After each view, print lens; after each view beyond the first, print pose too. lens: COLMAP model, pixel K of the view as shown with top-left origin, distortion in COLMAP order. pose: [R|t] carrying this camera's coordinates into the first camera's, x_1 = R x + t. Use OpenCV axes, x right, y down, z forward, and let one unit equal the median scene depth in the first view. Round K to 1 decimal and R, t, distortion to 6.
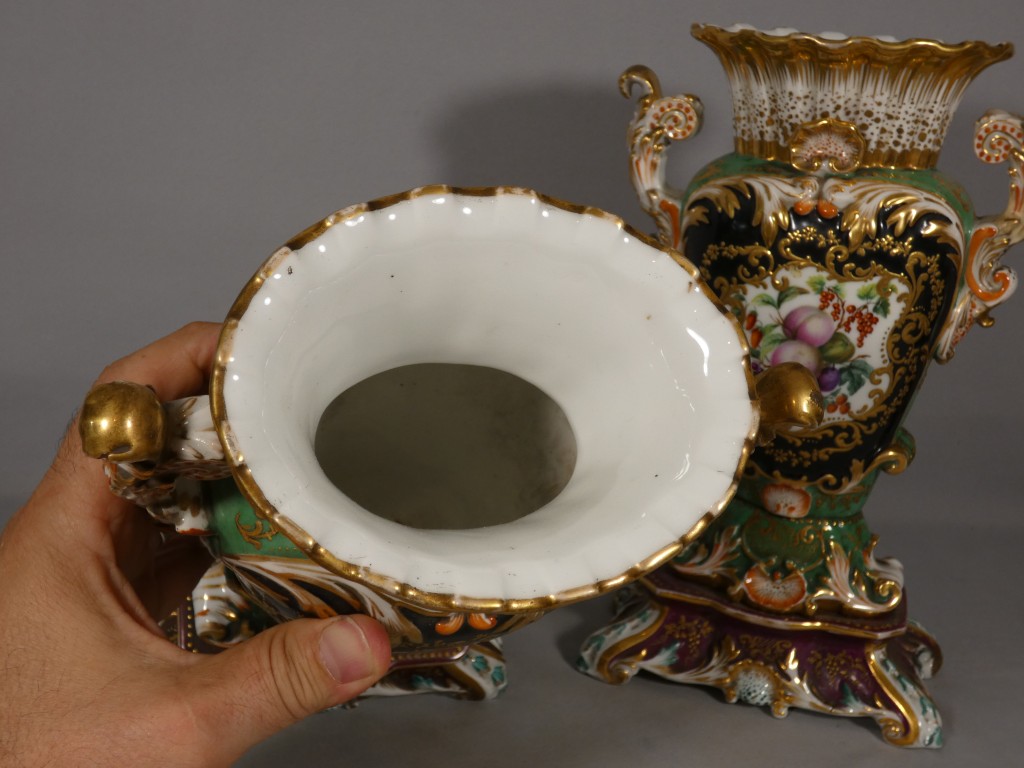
lens RADIAL K [[1299.9, 0, 512.0], [0, 1299.9, 384.0], [0, 0, 1]] dist [0.013612, -0.013300]
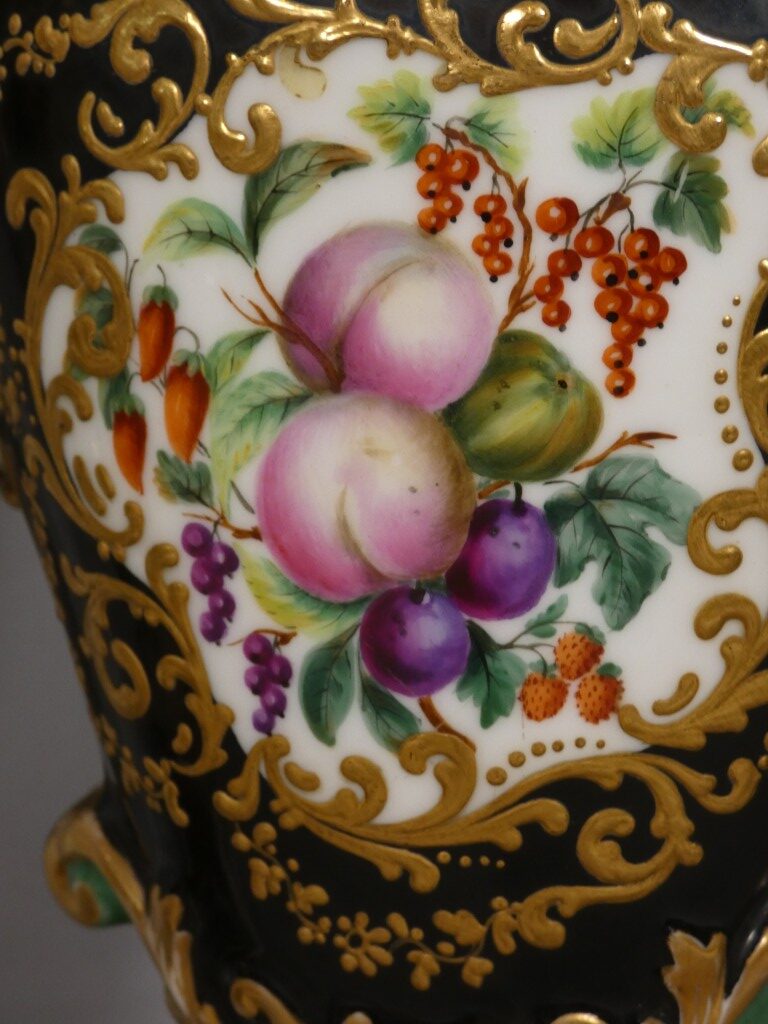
lens RADIAL K [[2617.8, 0, 384.0], [0, 2617.8, 512.0], [0, 0, 1]] dist [0.087435, -1.583654]
pose [[0.996240, -0.058385, 0.064008, 0.191009], [0.070733, 0.974750, -0.211799, 0.081557], [-0.050026, 0.215531, 0.975215, 0.550240]]
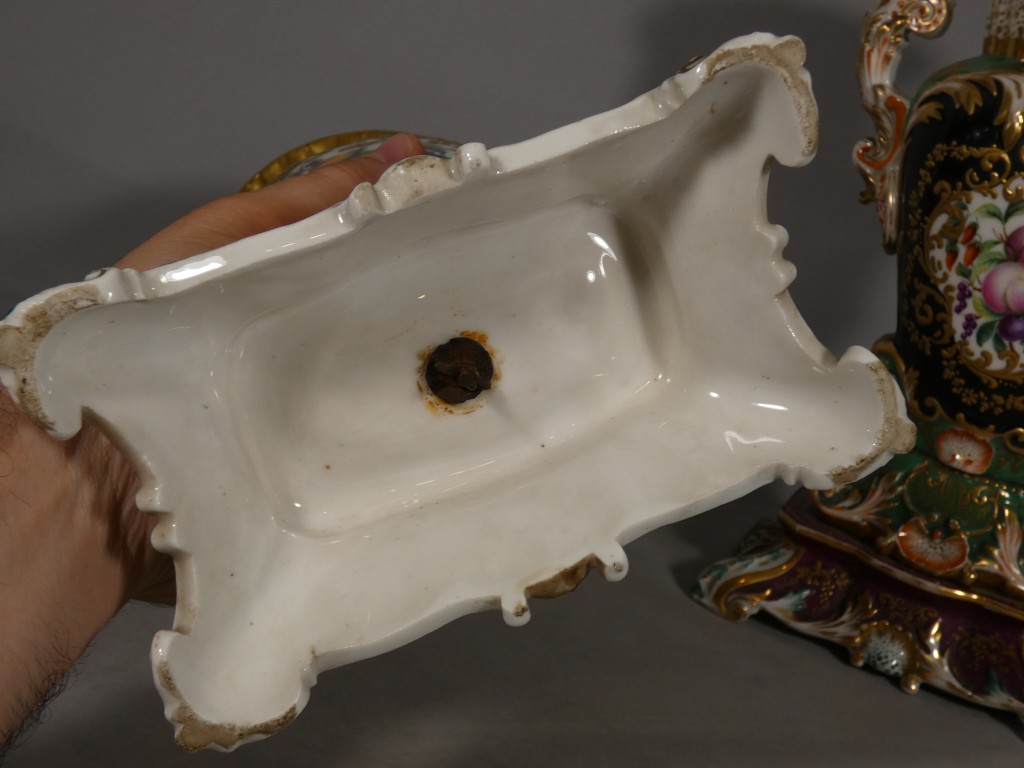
lens RADIAL K [[1299.9, 0, 512.0], [0, 1299.9, 384.0], [0, 0, 1]] dist [0.013612, -0.013300]
pose [[0.976248, 0.196175, -0.091954, -0.018818], [-0.199086, 0.979699, -0.023536, 0.133666], [0.085470, 0.041283, 0.995485, 0.092025]]
